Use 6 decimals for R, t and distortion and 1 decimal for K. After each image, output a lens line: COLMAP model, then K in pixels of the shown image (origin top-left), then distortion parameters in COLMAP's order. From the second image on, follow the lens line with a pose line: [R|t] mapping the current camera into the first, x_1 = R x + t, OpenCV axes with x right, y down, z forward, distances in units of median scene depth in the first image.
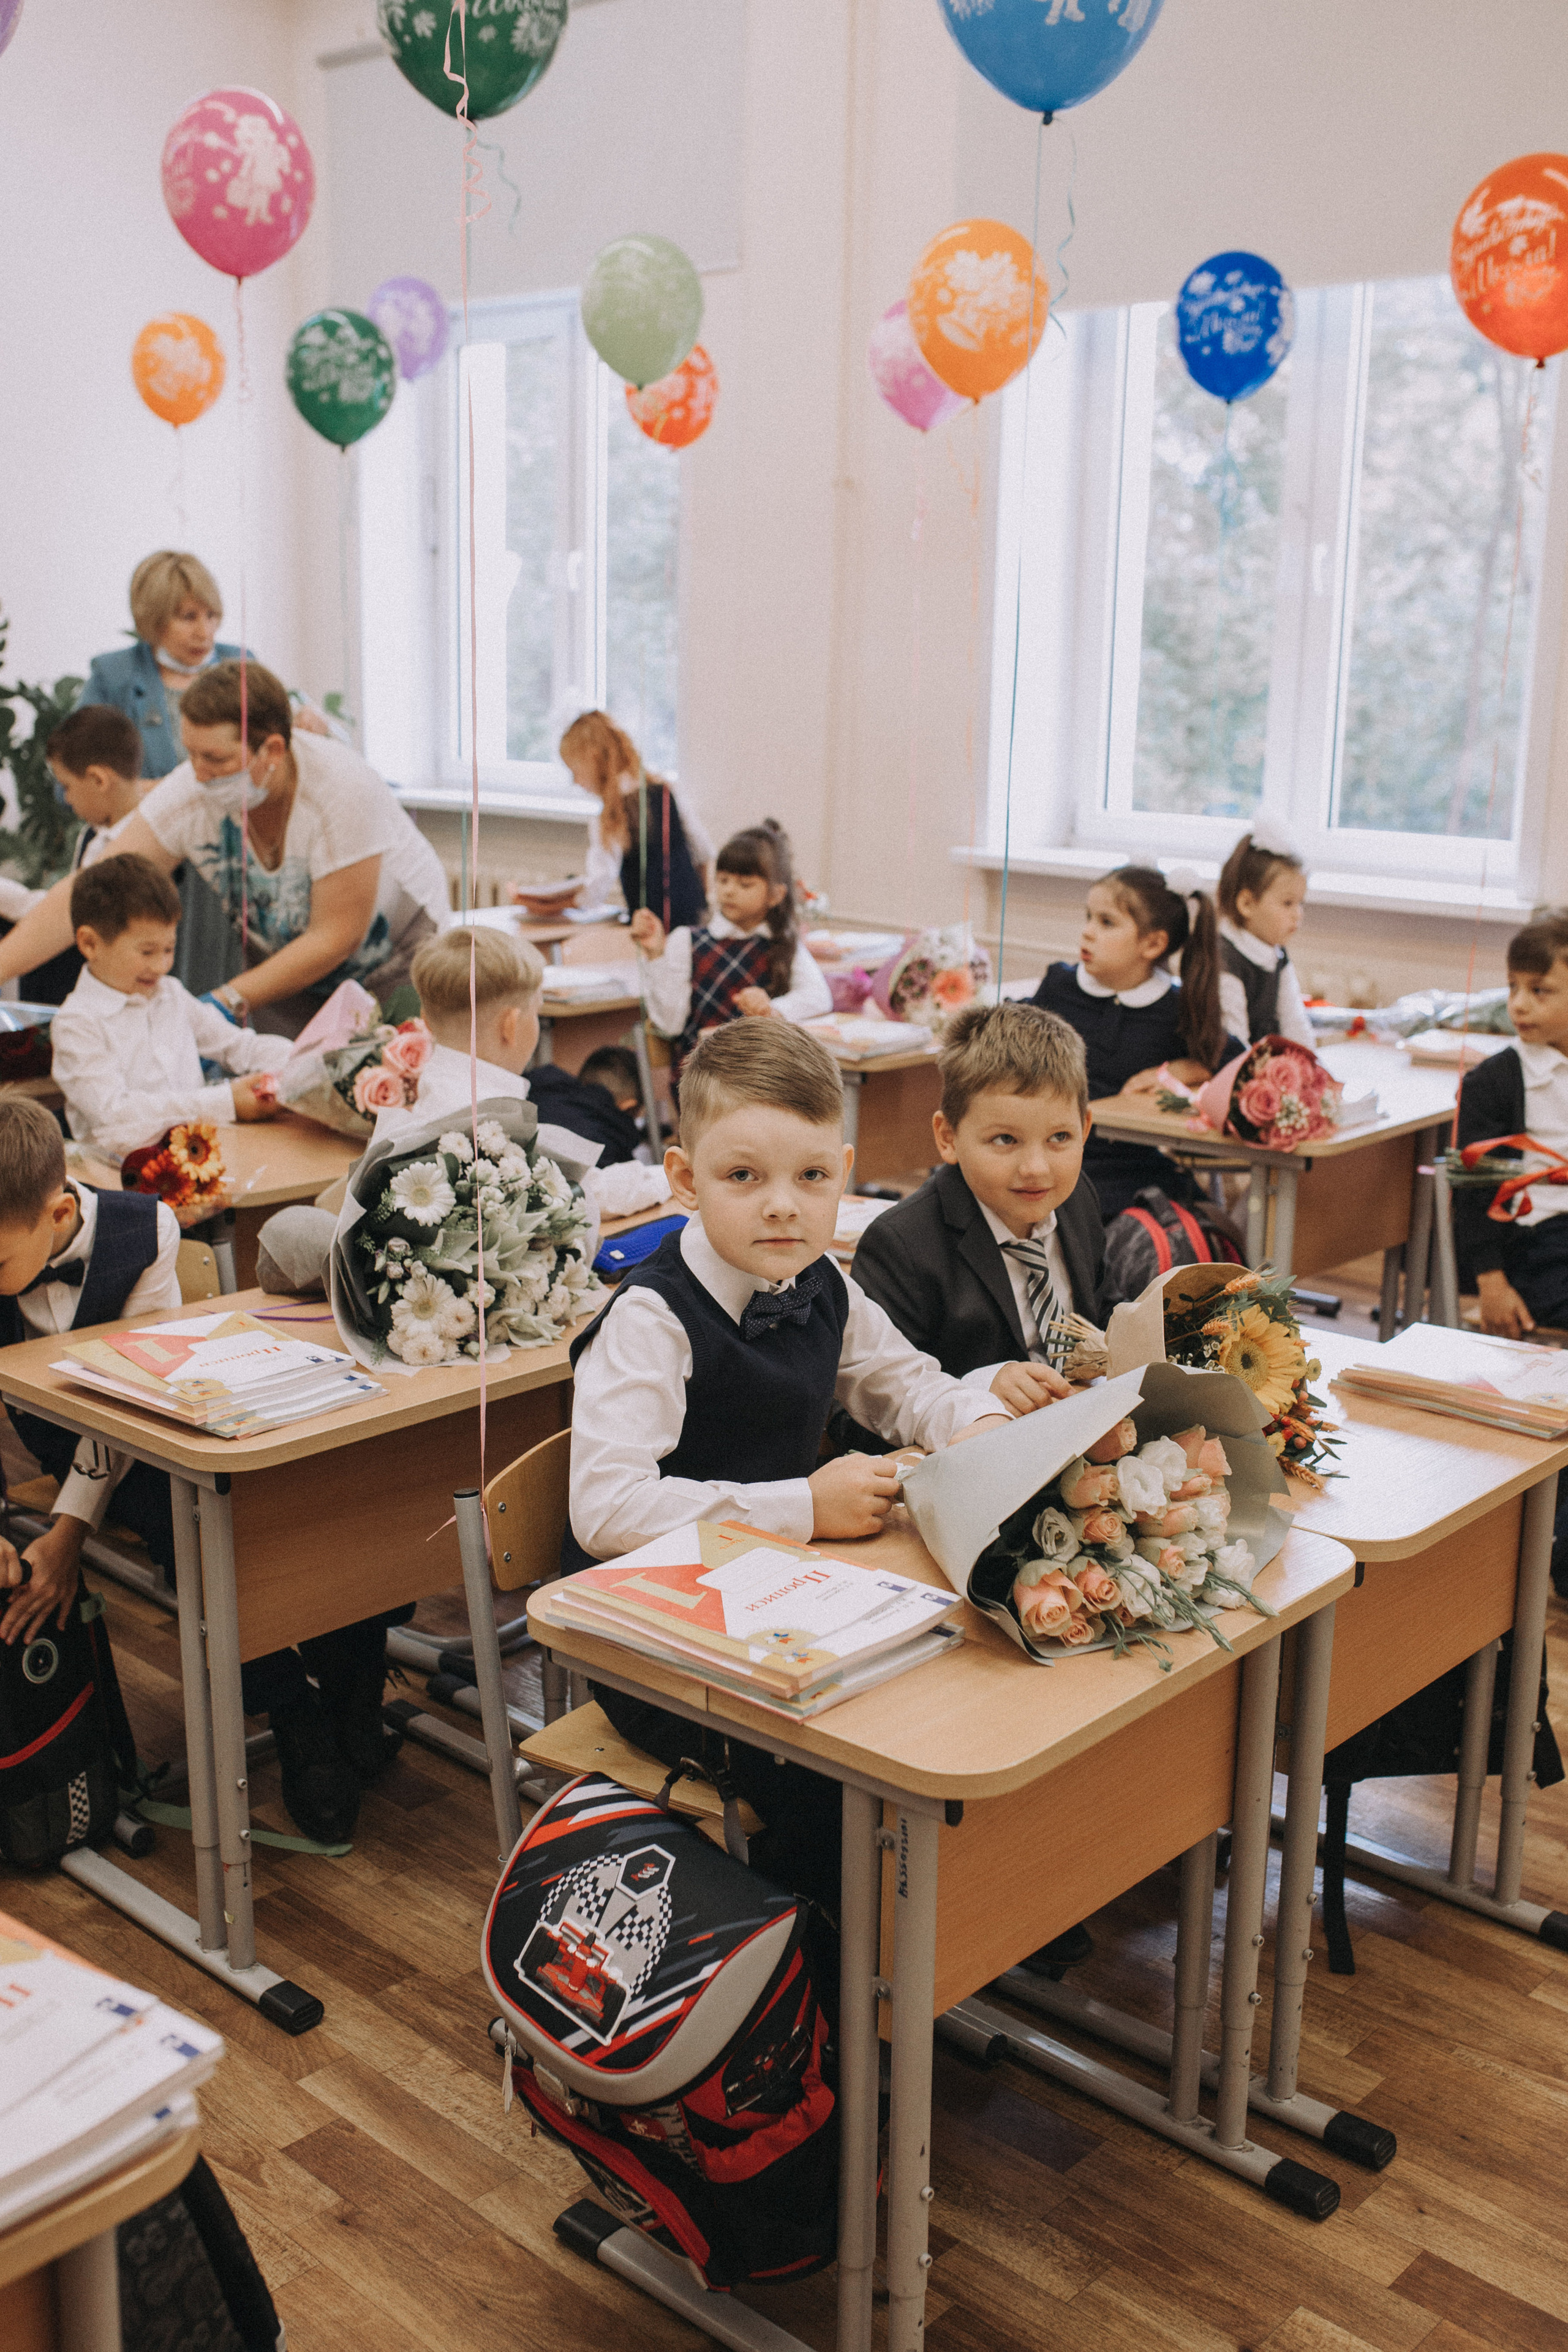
lens RADIAL K [[2350.9, 0, 790.7], [0, 2350.9, 1162.5], [0, 0, 1]] dist [-0.020963, 0.000000]
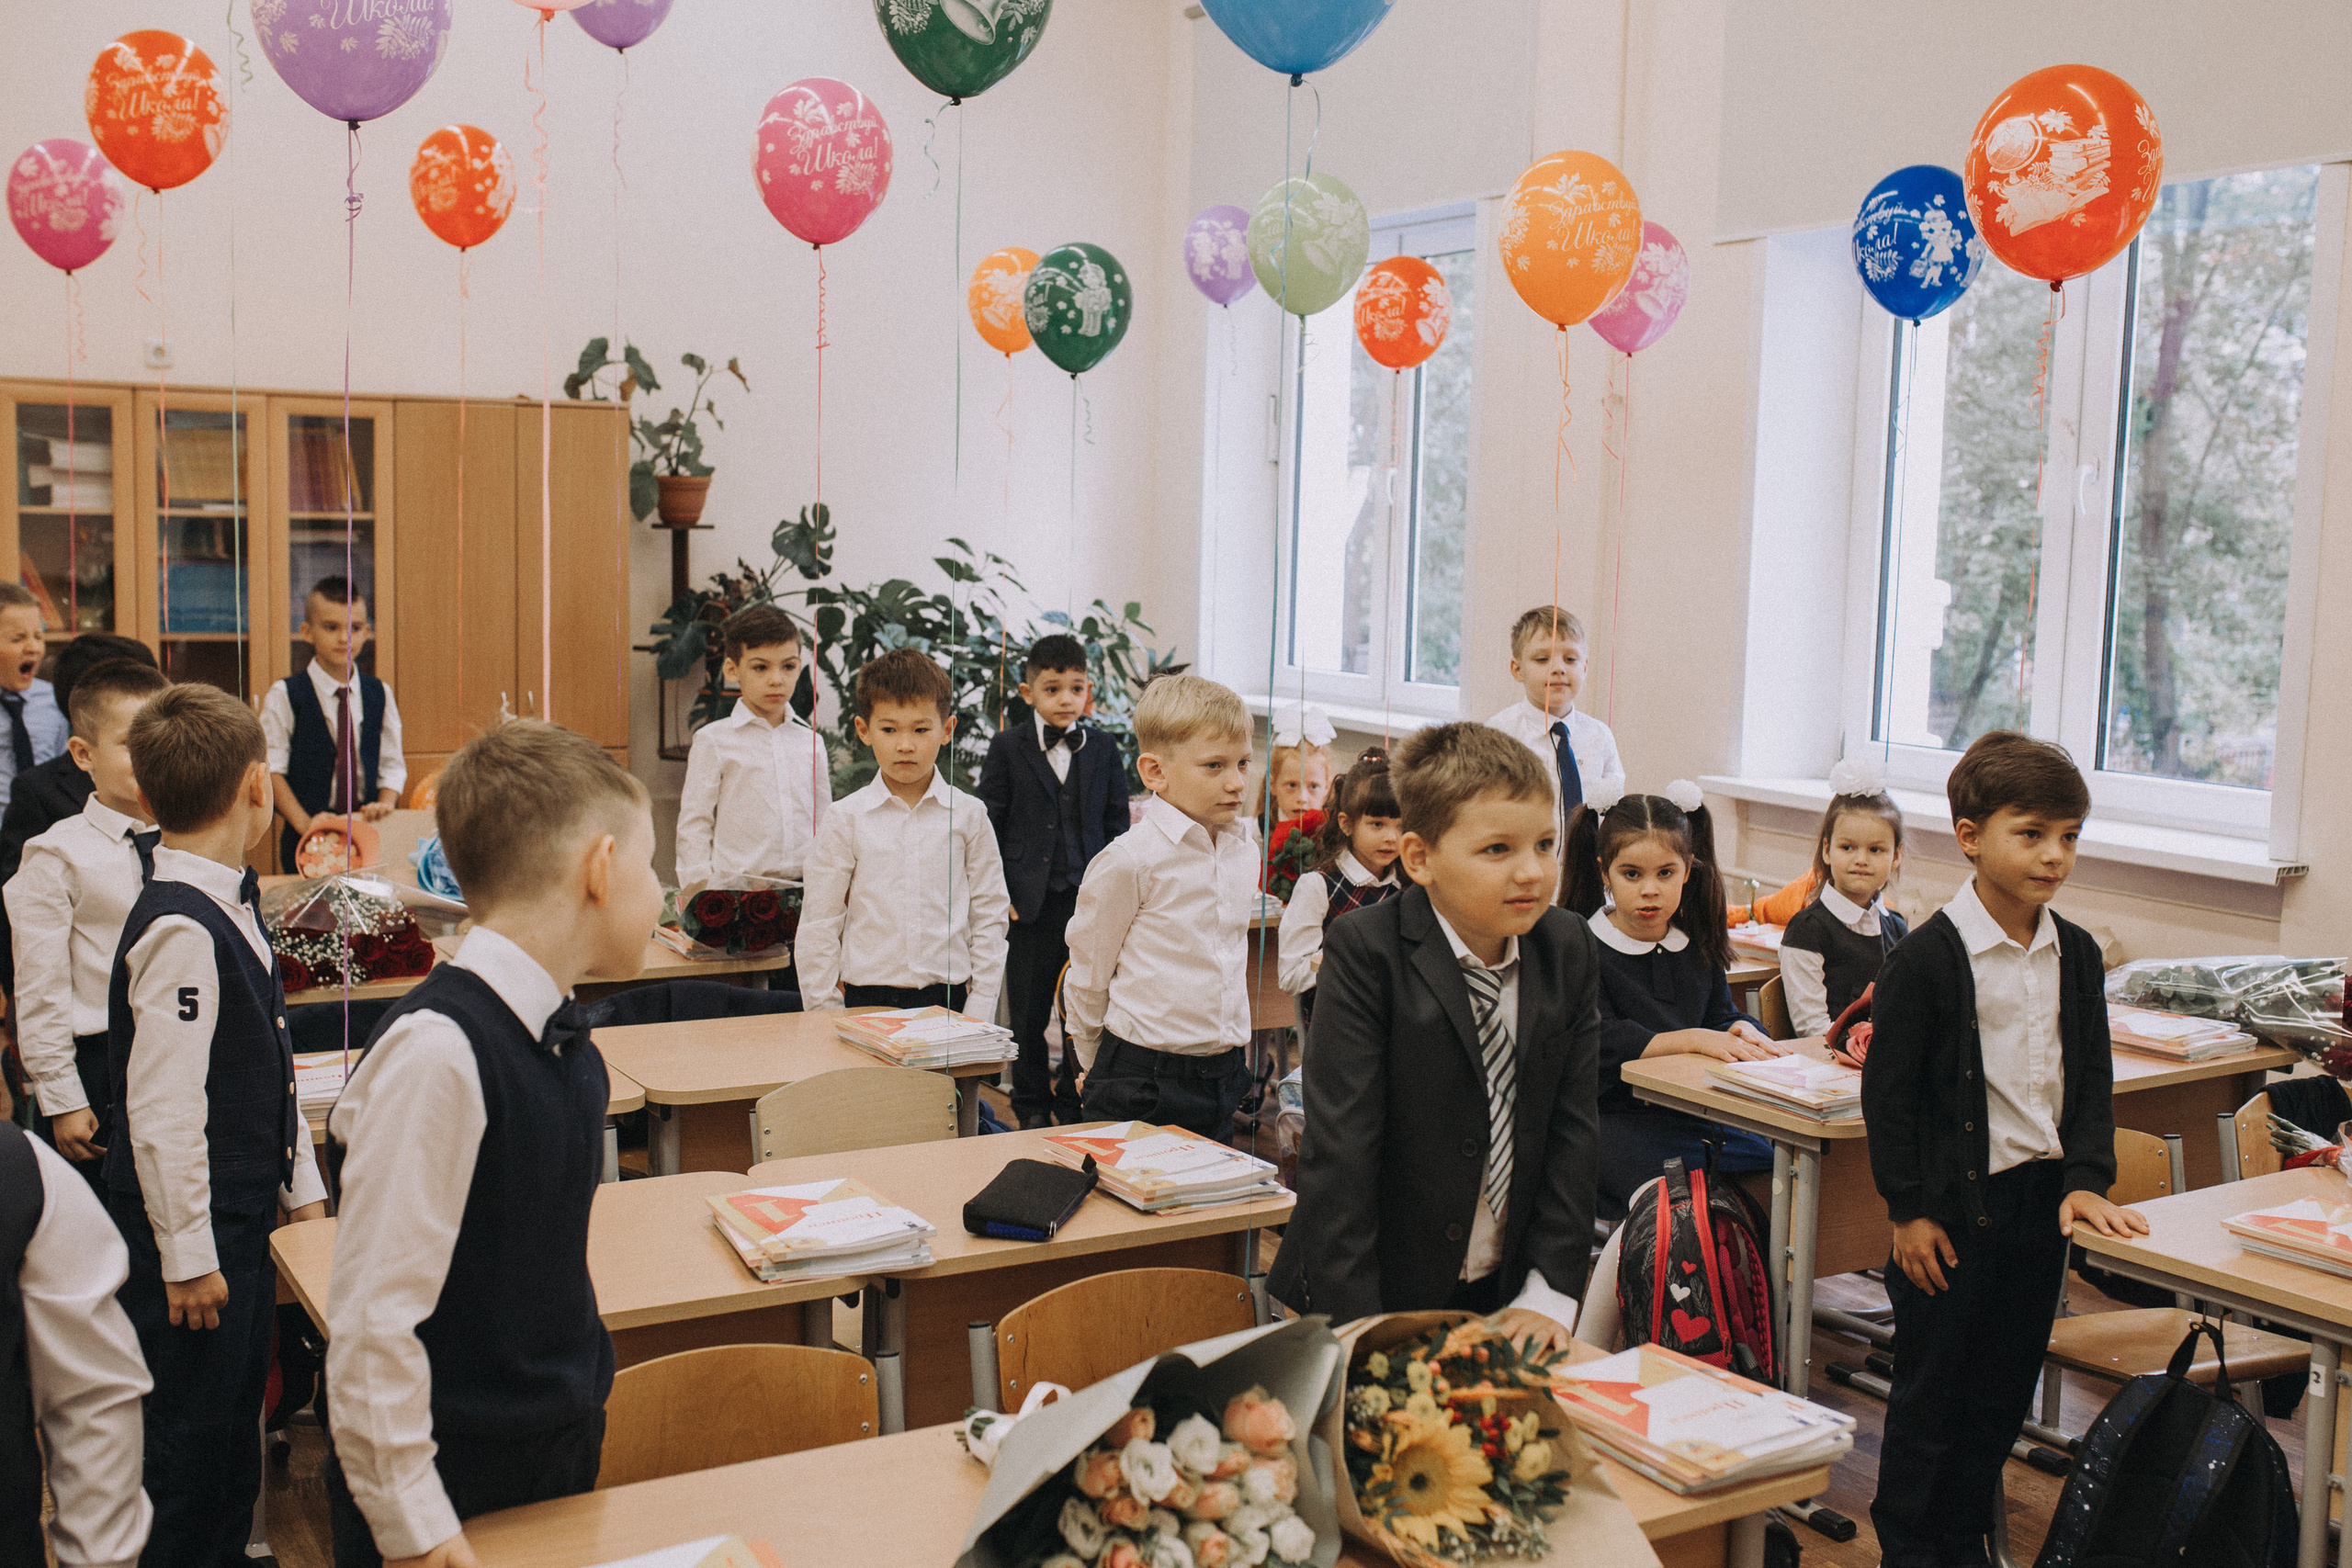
lens RADIAL K [[2350.7, 0, 1165.5], [0, 2350.7, 810.3], [0, 0, 1]] dist [-0.020963, 0.000000]
pose [[0.949678, 0.048056, -0.309521, 0.147222], [-0.082260, 0.991740, -0.098417, -0.008912], [0.302234, 0.118925, 0.945786, 0.038810]]
